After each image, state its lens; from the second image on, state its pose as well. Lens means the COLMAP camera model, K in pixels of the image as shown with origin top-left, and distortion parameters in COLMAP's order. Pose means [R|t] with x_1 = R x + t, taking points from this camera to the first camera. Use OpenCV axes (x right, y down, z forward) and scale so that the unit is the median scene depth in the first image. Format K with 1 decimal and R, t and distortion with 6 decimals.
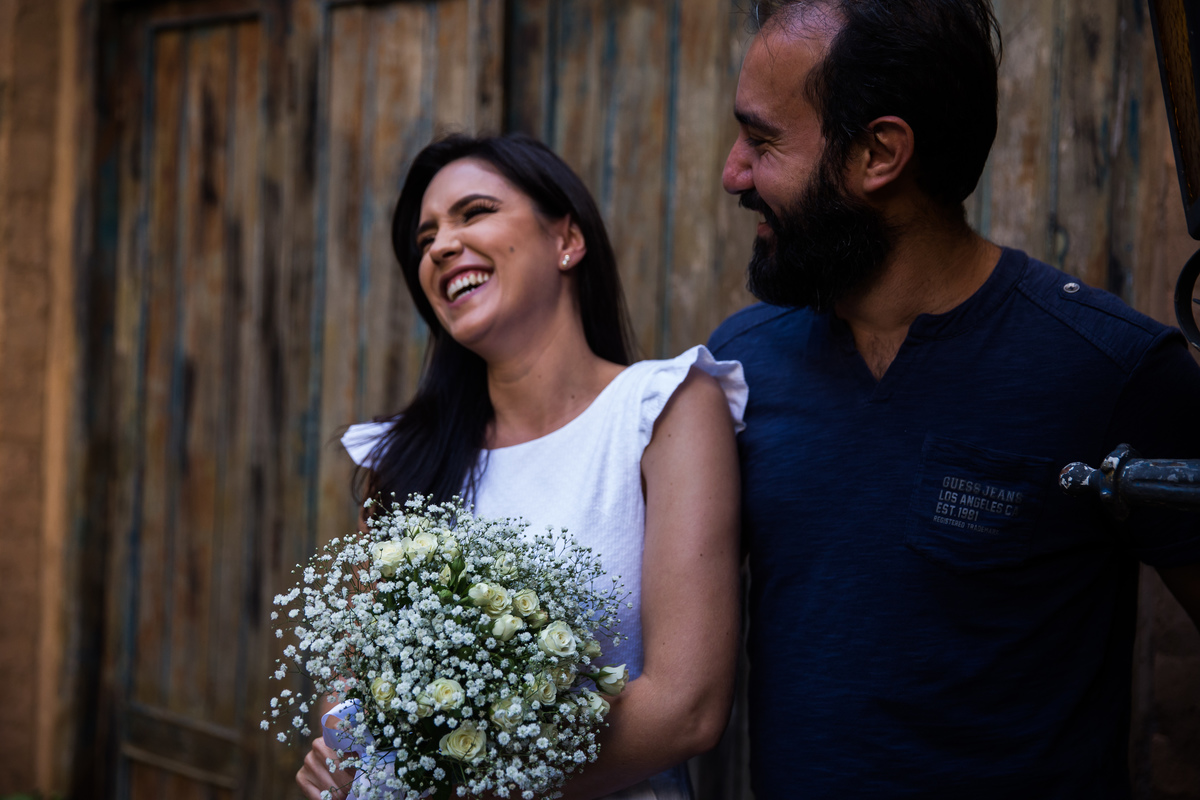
lens RADIAL K [[1679.8, 0, 596.0], [0, 1679.8, 396.1], [0, 0, 1]] dist [-0.001039, 0.000000]
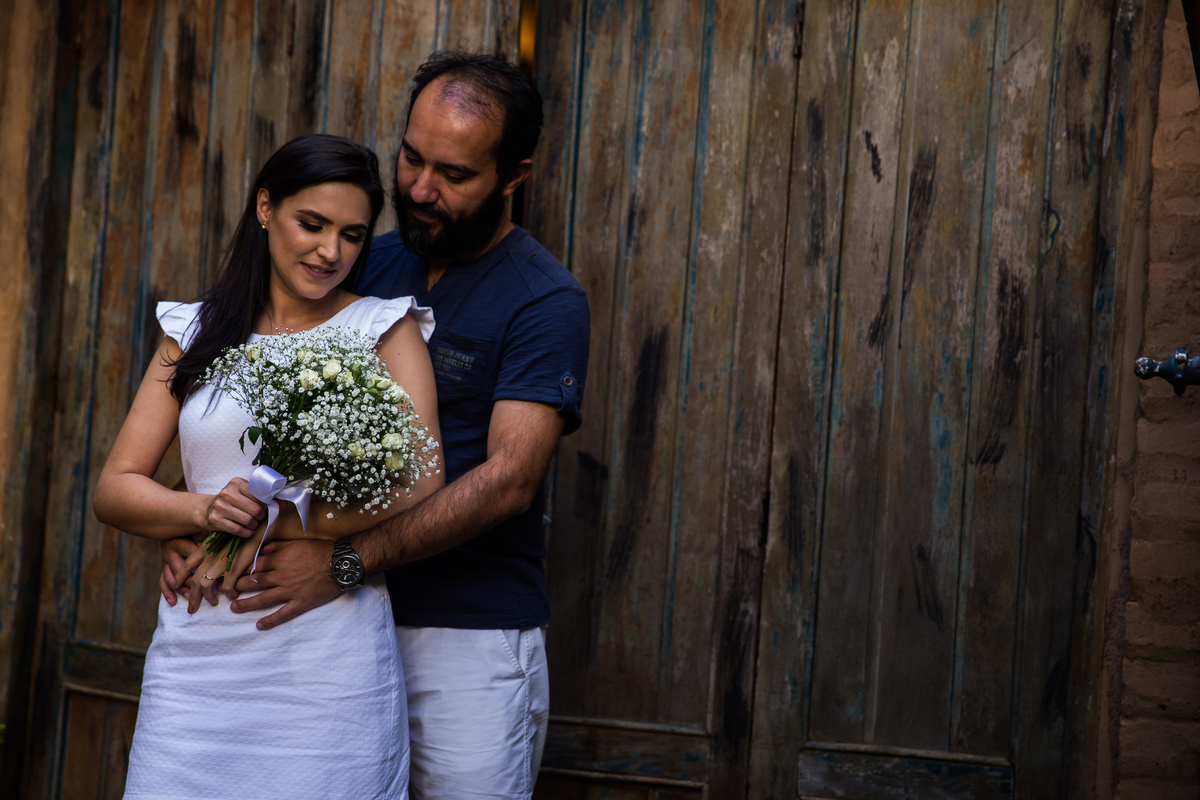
lens RADIAL K [[2358.8, 0, 601.4], [0, 2358.8, 403.7], [0, 0, 1]] dist [0.081104, 0.000000]
pose [[0.975649, 0.037104, 0.216175, -0.349020], [-0.036071, 0.999311, -0.008721, 0.057774], [-0.216349, 0.000711, 0.976316, -0.528232]]
